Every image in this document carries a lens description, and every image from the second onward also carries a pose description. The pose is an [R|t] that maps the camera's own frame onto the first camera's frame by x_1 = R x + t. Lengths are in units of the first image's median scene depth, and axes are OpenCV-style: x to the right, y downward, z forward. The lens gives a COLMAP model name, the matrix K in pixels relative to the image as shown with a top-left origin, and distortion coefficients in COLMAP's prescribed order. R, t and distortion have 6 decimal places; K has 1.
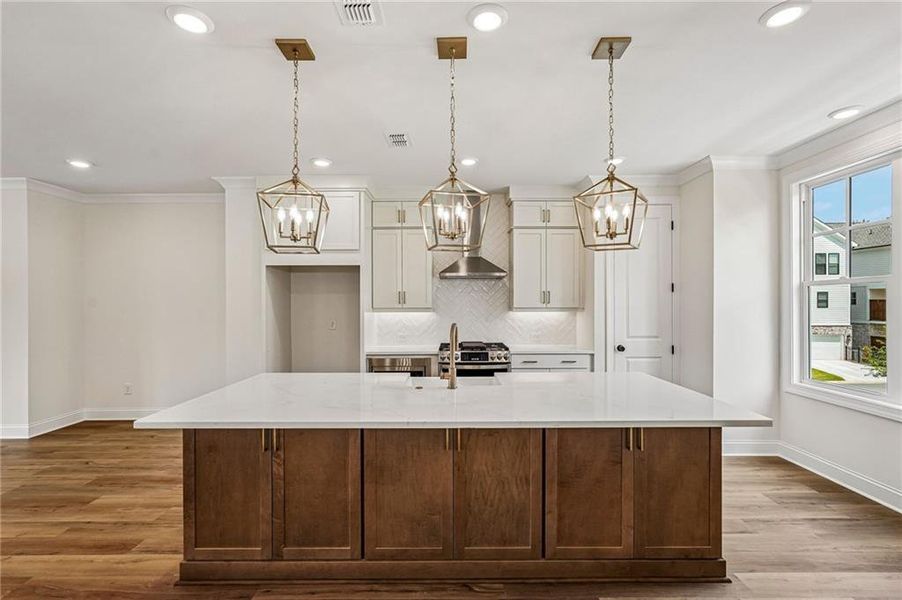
lens RADIAL K [[411.1, 0, 453.6], [0, 411.1, 302.0], [0, 0, 1]] dist [-0.014817, 0.009543]
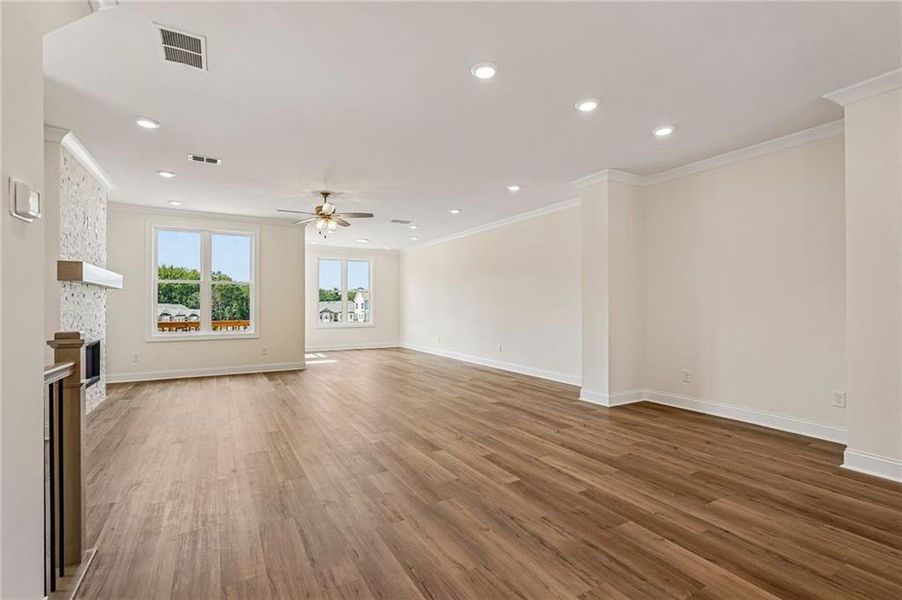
lens RADIAL K [[415.1, 0, 450.8], [0, 415.1, 305.1], [0, 0, 1]] dist [-0.020672, 0.013086]
pose [[0.497029, 0.000899, -0.867733, -0.287276], [0.000914, 0.999998, 0.001559, 0.057838], [0.867733, -0.001568, 0.497027, 0.080684]]
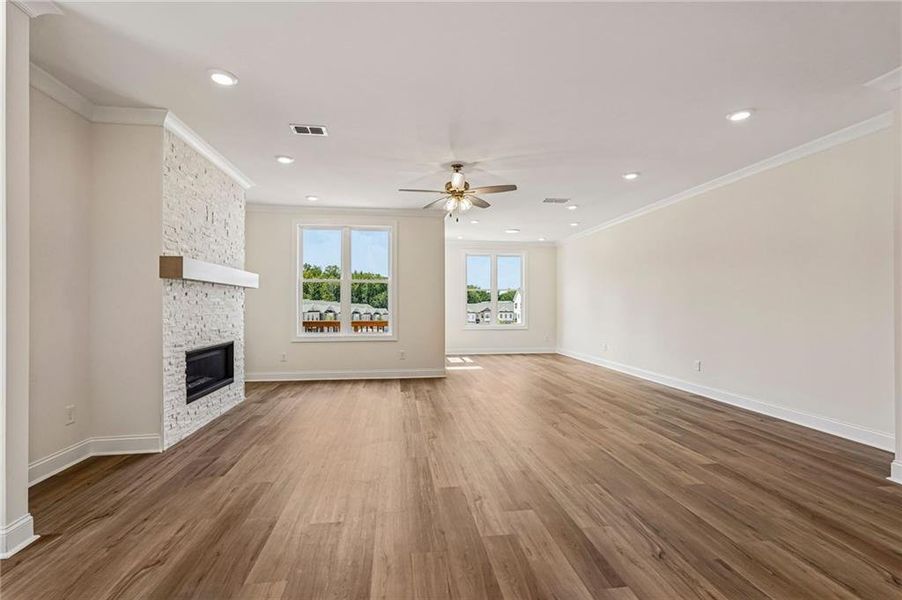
lens RADIAL K [[408.5, 0, 450.7], [0, 408.5, 303.5], [0, 0, 1]] dist [-0.010395, 0.006712]
pose [[0.136626, -0.002258, -0.990620, -0.607711], [0.001554, 0.999997, -0.002065, 0.057723], [0.990621, -0.001258, 0.136629, 0.234070]]
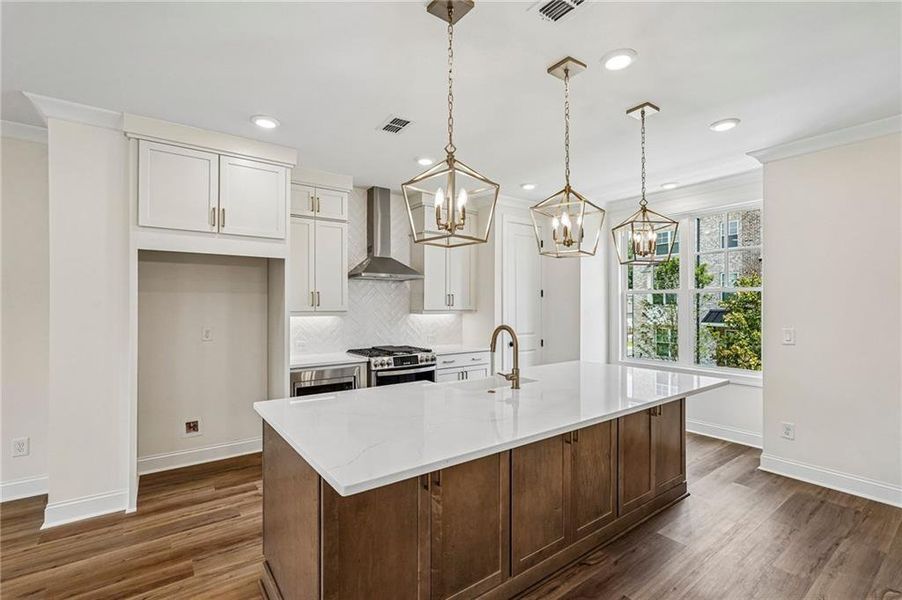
lens RADIAL K [[408.5, 0, 450.7], [0, 408.5, 303.5], [0, 0, 1]] dist [-0.010395, 0.006712]
pose [[0.805580, 0.004762, 0.592467, -0.437890], [-0.002462, 0.999986, -0.004690, 0.001954], [-0.592481, 0.002320, 0.805581, 0.160518]]
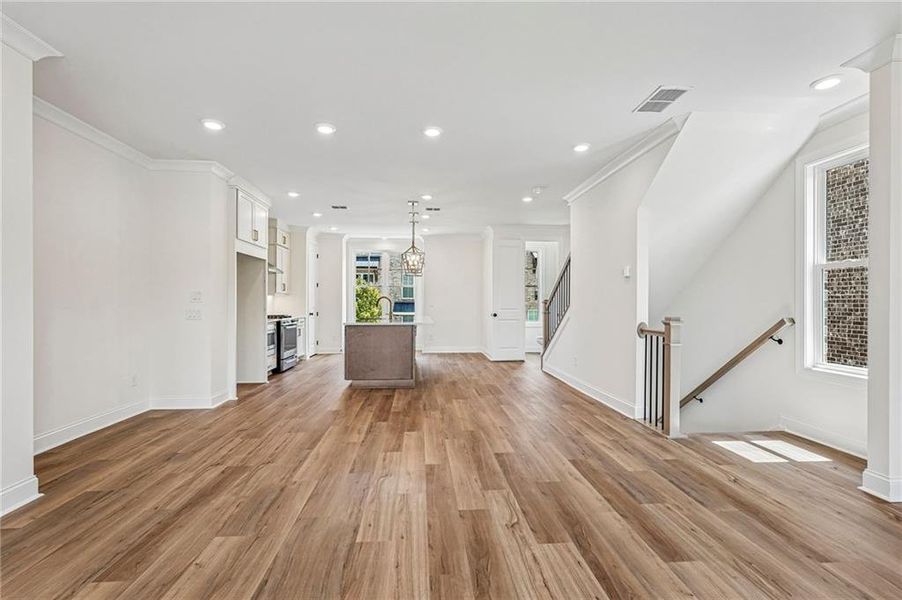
lens RADIAL K [[408.5, 0, 450.7], [0, 408.5, 303.5], [0, 0, 1]] dist [-0.010395, 0.006712]
pose [[-0.076127, -0.000811, 0.997098, -1.677920], [-0.002282, 0.999997, 0.000639, 0.059112], [-0.997096, -0.002227, -0.076129, 0.470670]]
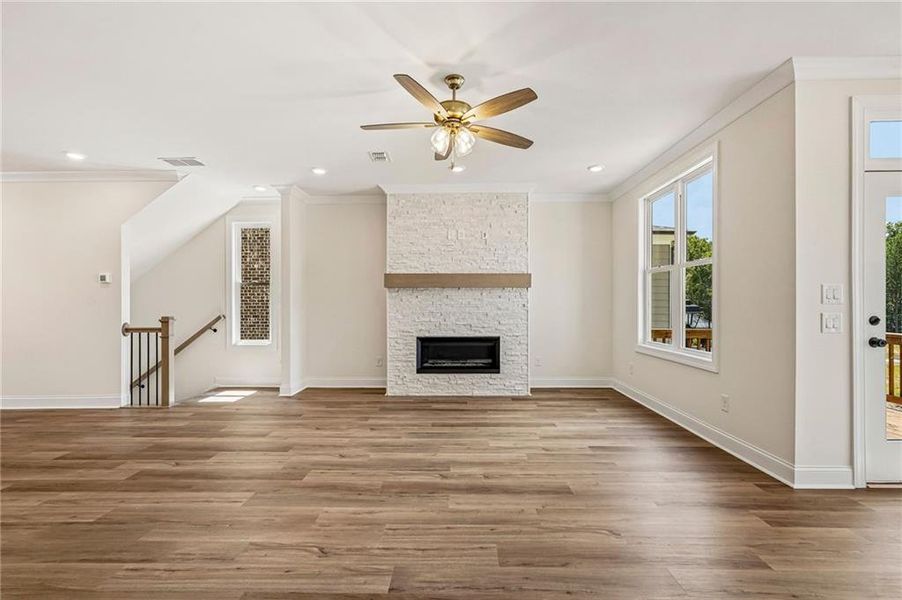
lens RADIAL K [[412.8, 0, 456.5], [0, 412.8, 304.5], [0, 0, 1]] dist [-0.002209, 0.000924]
pose [[-0.999875, 0.005374, 0.014848, -1.678691], [0.005361, 0.999985, -0.000935, 0.059330], [-0.014853, -0.000855, -0.999889, 1.066018]]
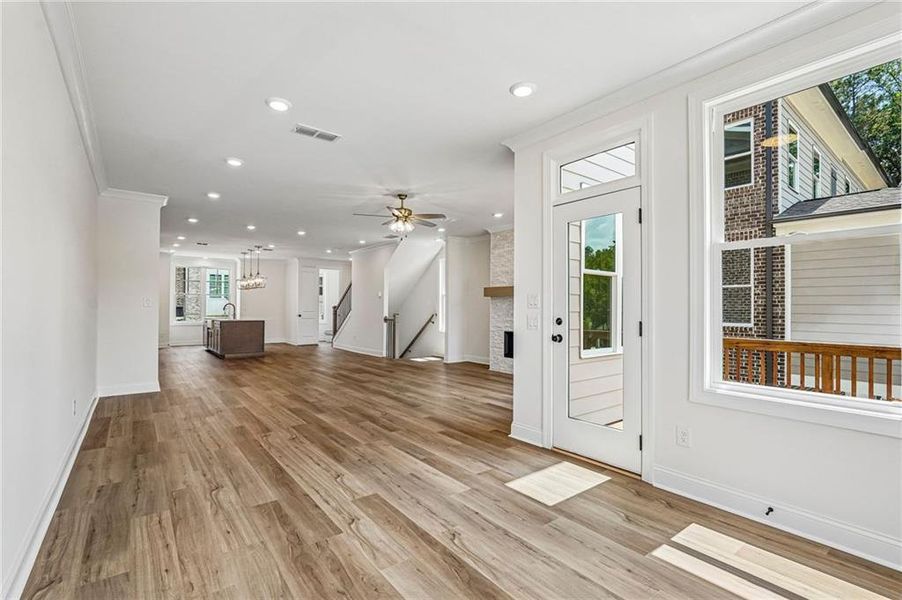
lens RADIAL K [[411.4, 0, 445.9], [0, 411.4, 305.8], [0, 0, 1]] dist [-0.004135, 0.000137]
pose [[-0.607561, 0.004348, 0.794261, -2.807482], [-0.004445, 0.999951, -0.008874, 0.063680], [-0.794261, -0.008922, -0.607511, 1.090748]]
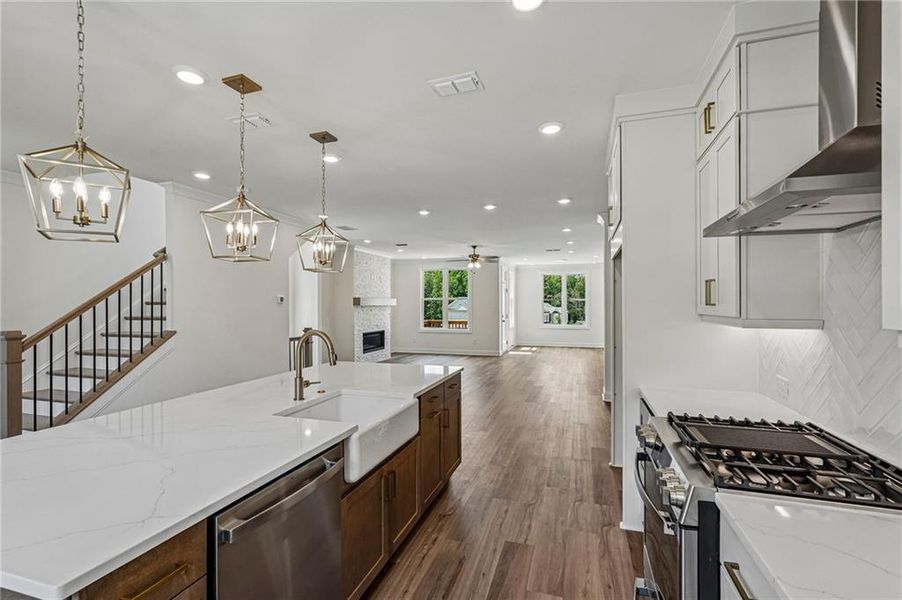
lens RADIAL K [[408.5, 0, 450.7], [0, 408.5, 303.5], [0, 0, 1]] dist [-0.010395, 0.006712]
pose [[-0.304776, 0.001937, -0.952422, 0.442175], [0.006767, 0.999977, -0.000132, -0.000797], [0.952400, -0.006485, -0.304783, 0.936561]]
